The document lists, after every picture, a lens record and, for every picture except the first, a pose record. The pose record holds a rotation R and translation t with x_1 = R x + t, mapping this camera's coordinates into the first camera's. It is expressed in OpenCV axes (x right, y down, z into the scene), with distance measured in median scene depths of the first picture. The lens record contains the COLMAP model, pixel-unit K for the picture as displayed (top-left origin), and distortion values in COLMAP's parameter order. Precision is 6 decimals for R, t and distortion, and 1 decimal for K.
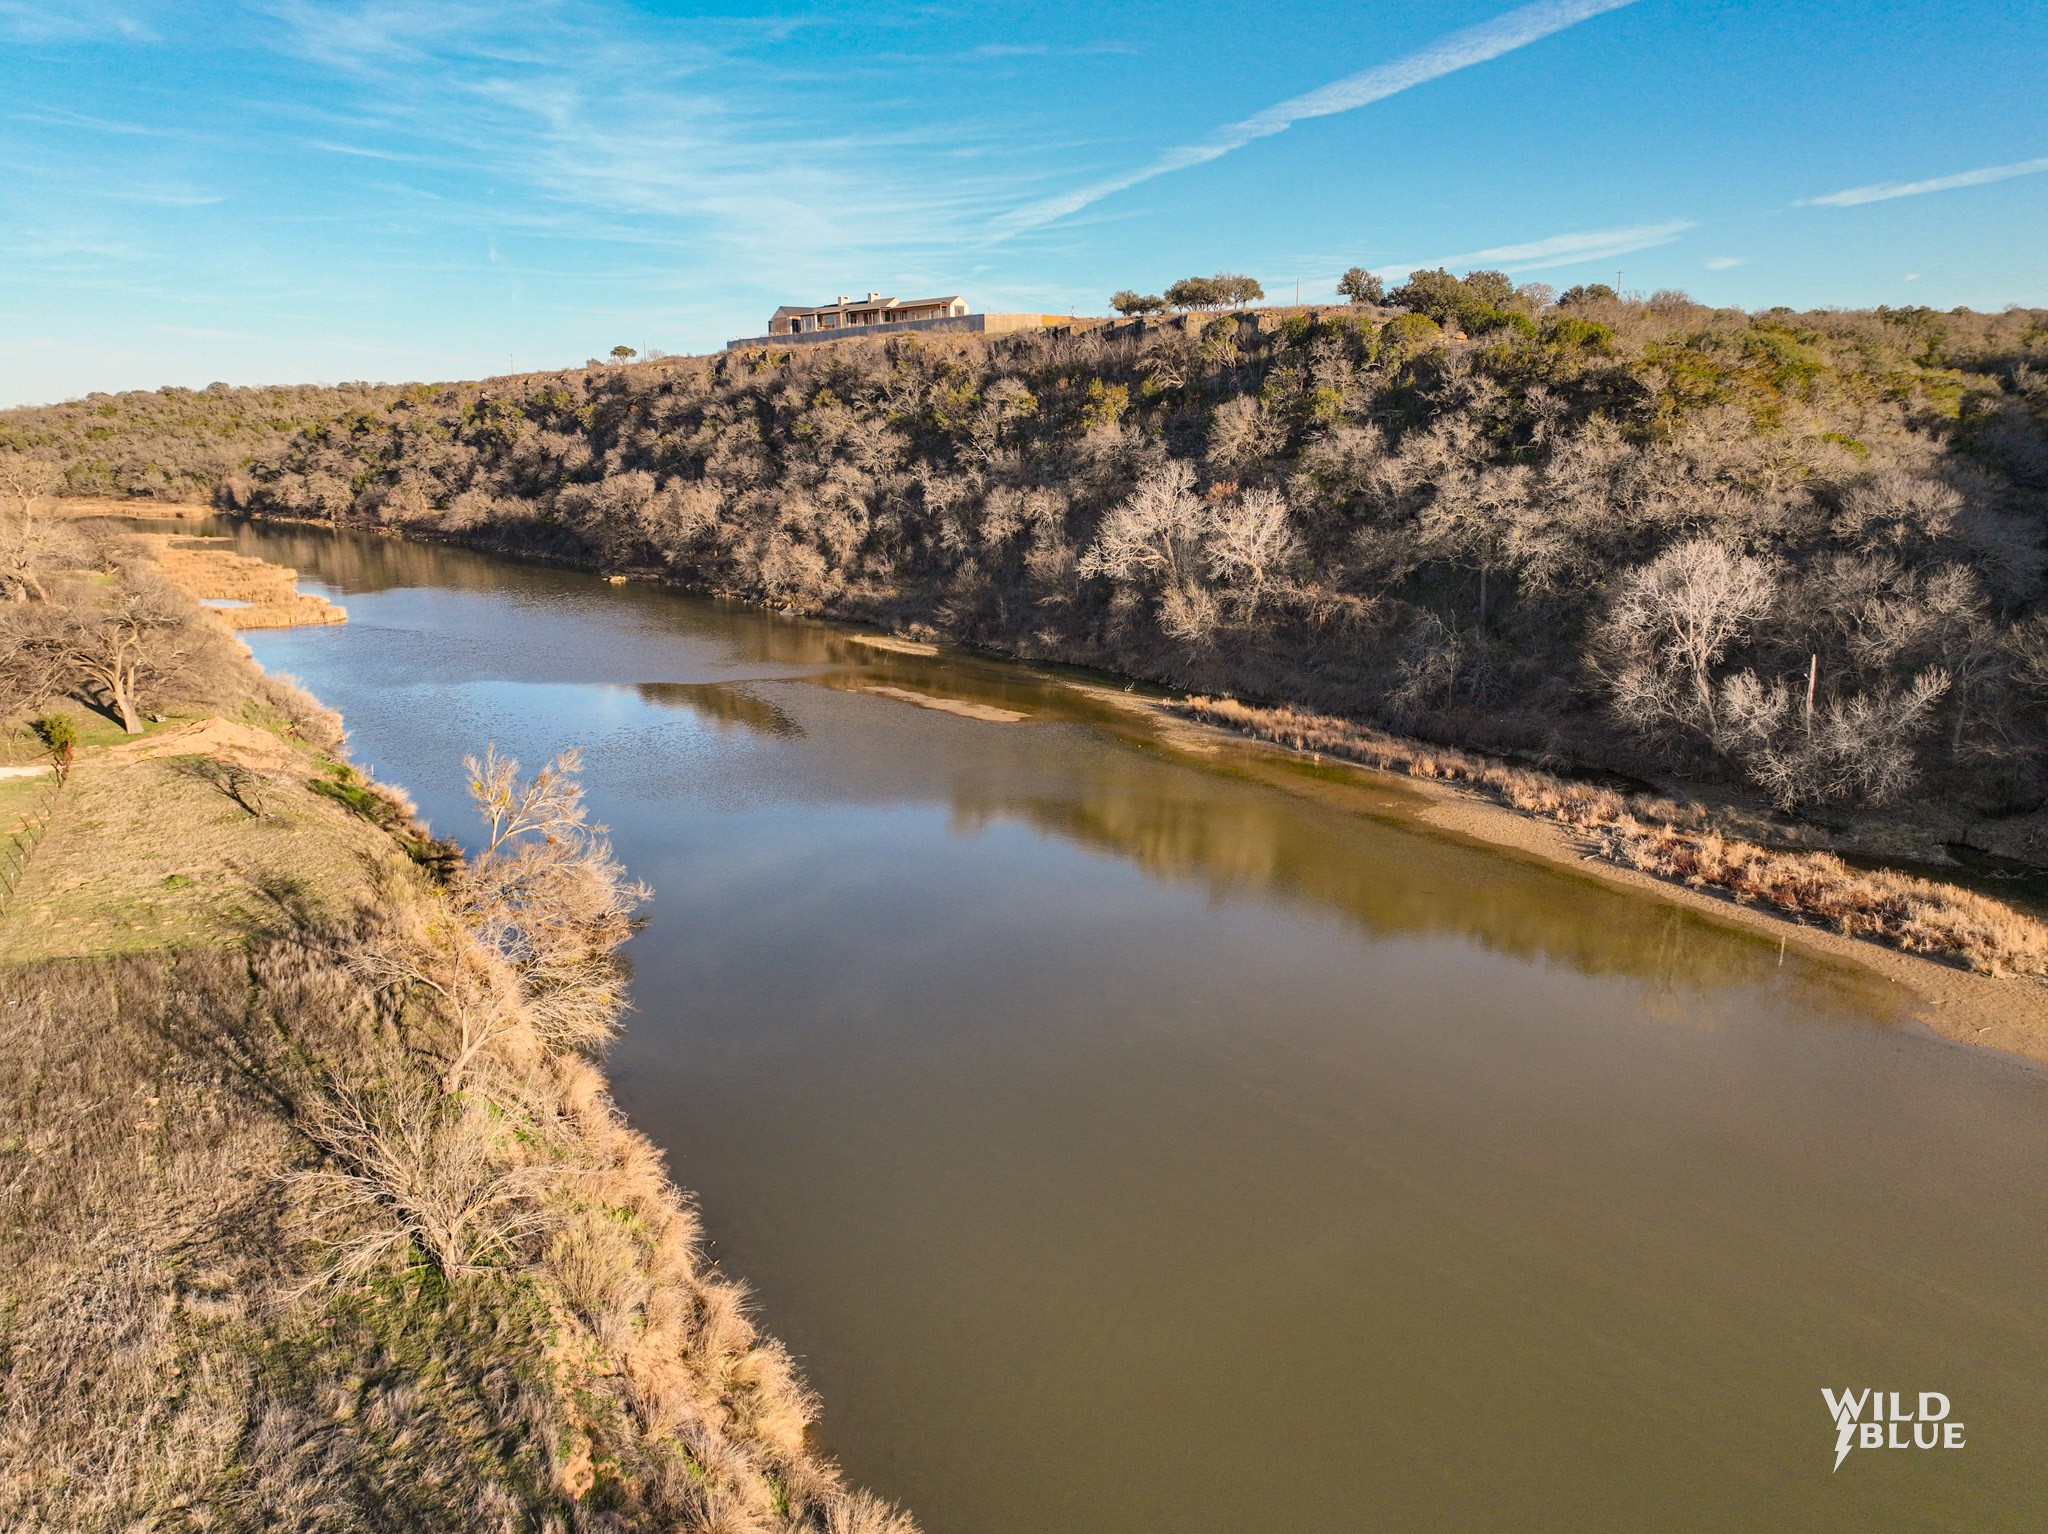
lens RADIAL K [[1442.8, 0, 1038.8], [0, 1442.8, 768.2], [0, 0, 1]] dist [0.003381, 0.009595]
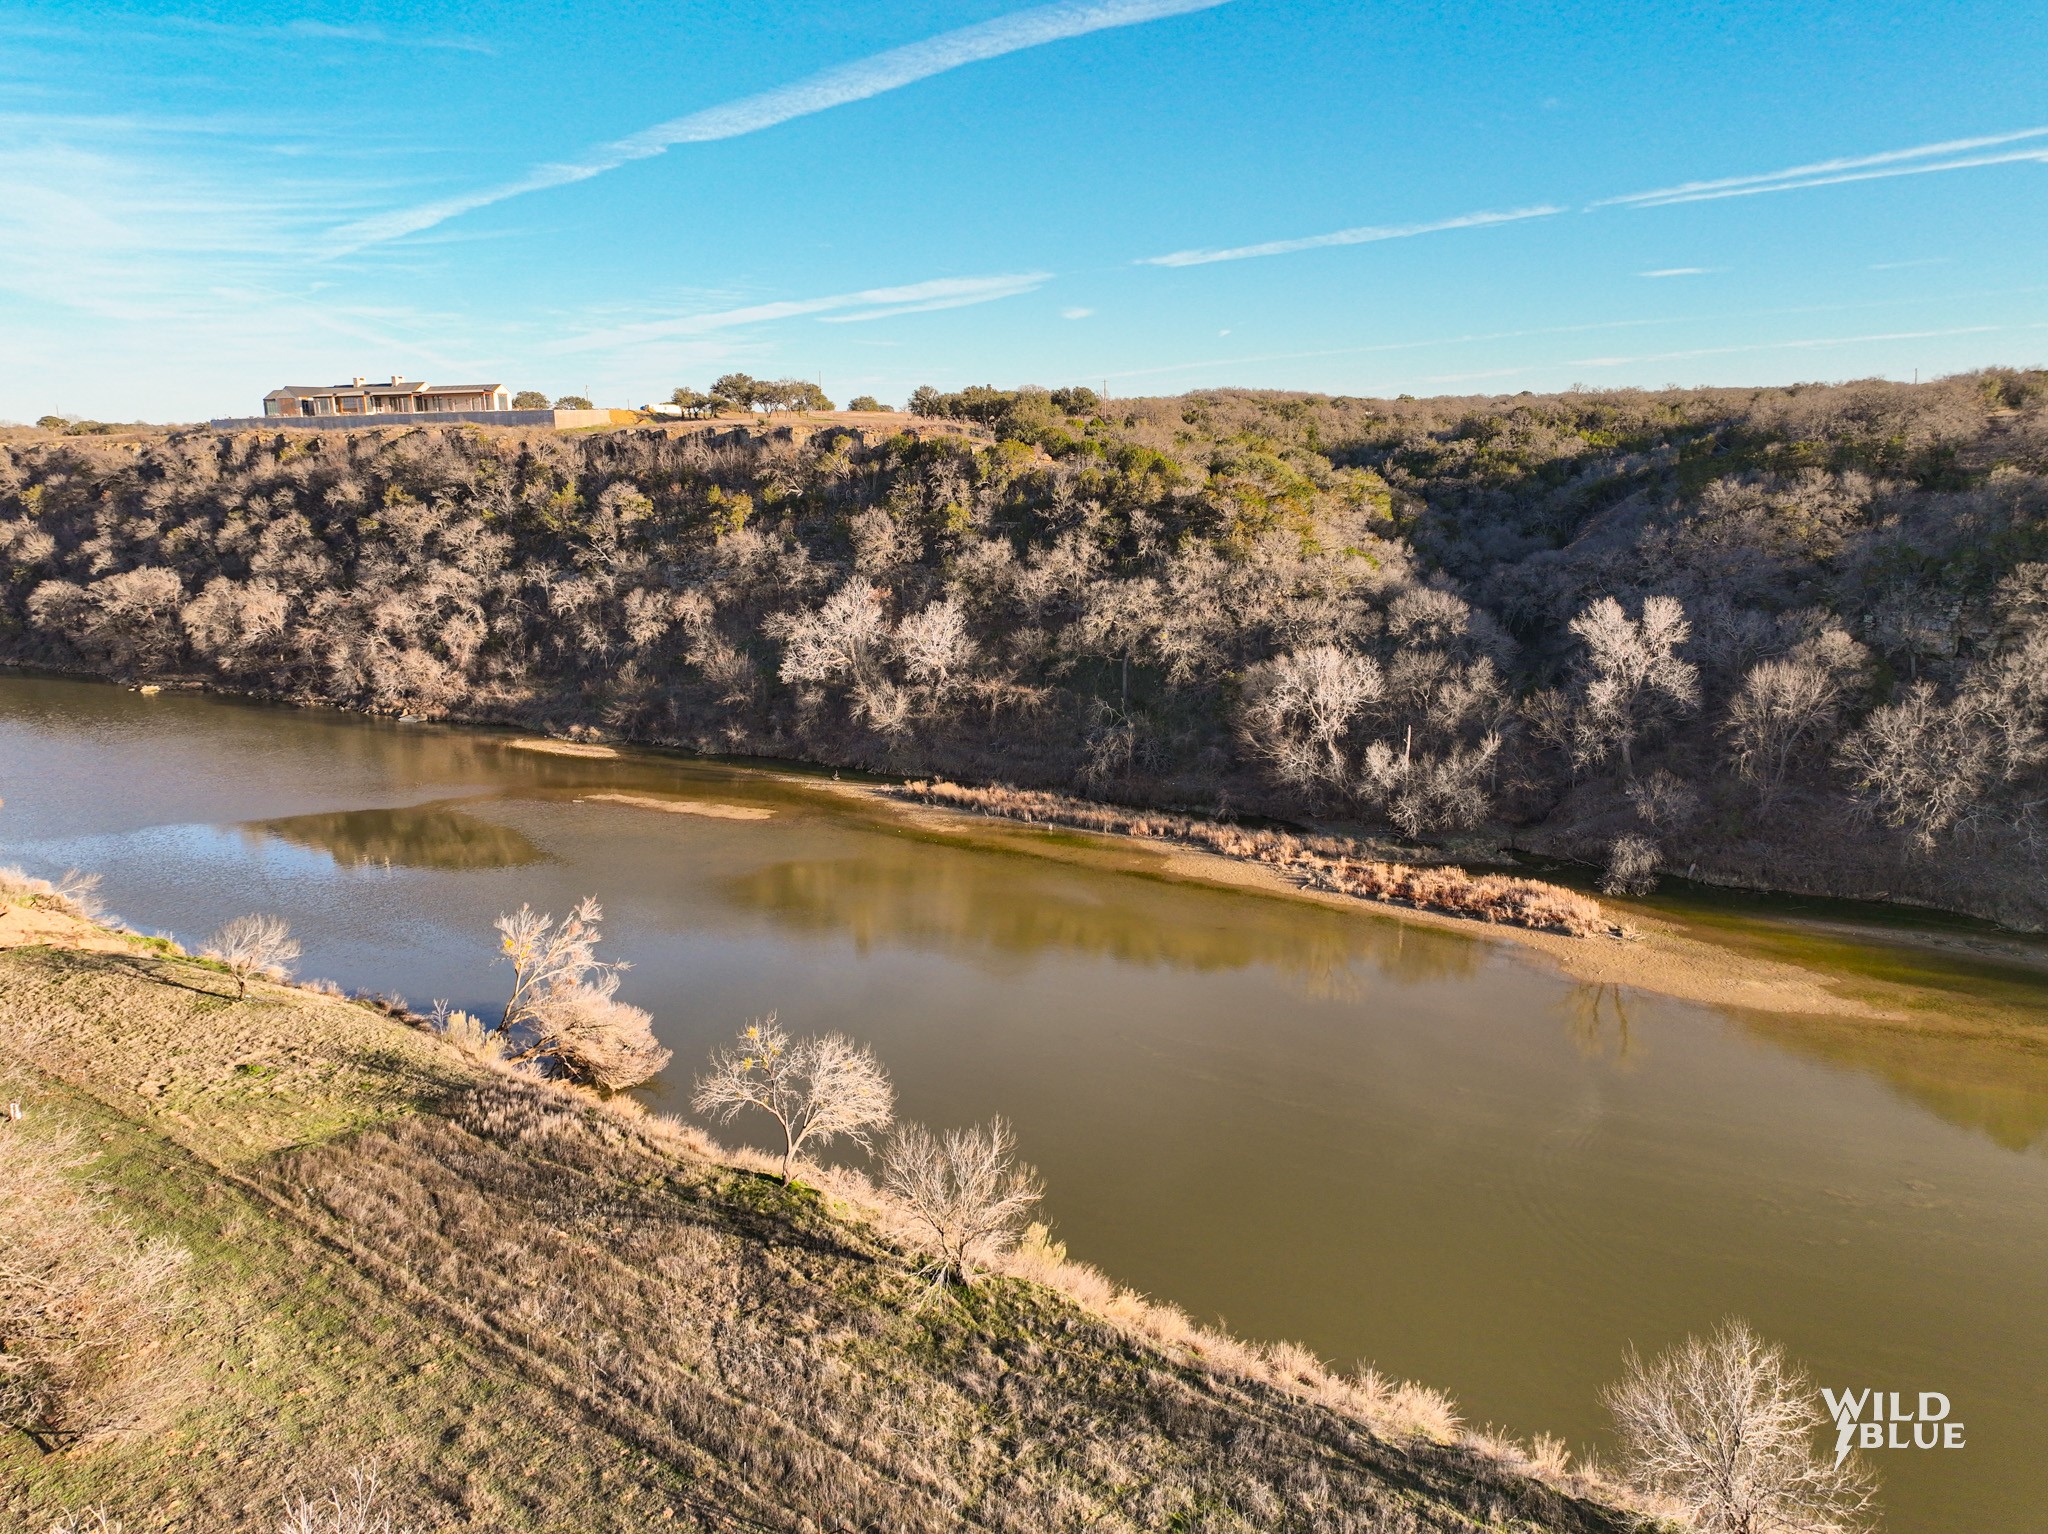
lens RADIAL K [[1442.8, 0, 1038.8], [0, 1442.8, 768.2], [0, 0, 1]] dist [0.003381, 0.009595]
pose [[0.917328, -0.084108, 0.389147, -0.213420], [0.092874, 0.995671, -0.003731, -0.039420], [-0.387149, 0.039564, 0.921168, -0.099525]]
